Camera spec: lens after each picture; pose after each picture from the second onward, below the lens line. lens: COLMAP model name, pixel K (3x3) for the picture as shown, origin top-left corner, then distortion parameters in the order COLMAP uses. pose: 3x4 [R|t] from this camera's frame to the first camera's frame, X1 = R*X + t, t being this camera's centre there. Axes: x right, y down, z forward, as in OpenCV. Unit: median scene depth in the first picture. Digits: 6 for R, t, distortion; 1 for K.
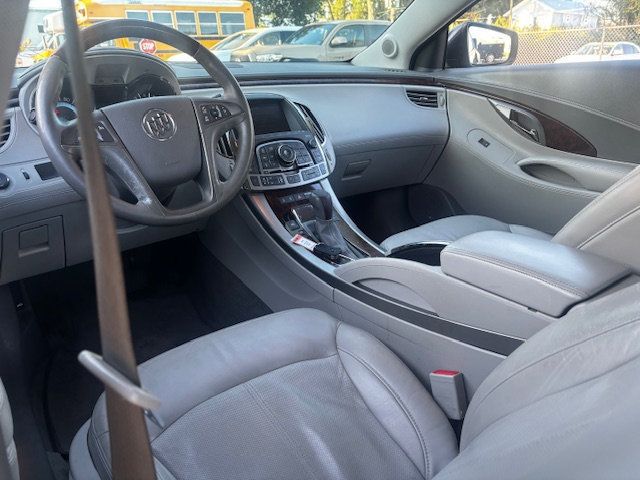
lens RADIAL K [[486.1, 0, 317.6], [0, 486.1, 240.4], [0, 0, 1]] dist [0.017587, 0.003853]
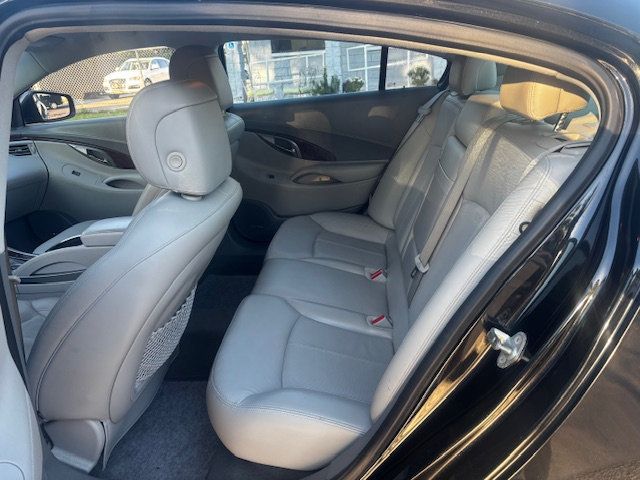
lens RADIAL K [[486.1, 0, 317.6], [0, 486.1, 240.4], [0, 0, 1]] dist [0.017587, 0.003853]
pose [[0.679743, -0.292083, 0.672783, -0.213658], [0.310657, 0.945595, 0.096650, 0.074759], [-0.664410, 0.143308, 0.733500, -0.534263]]
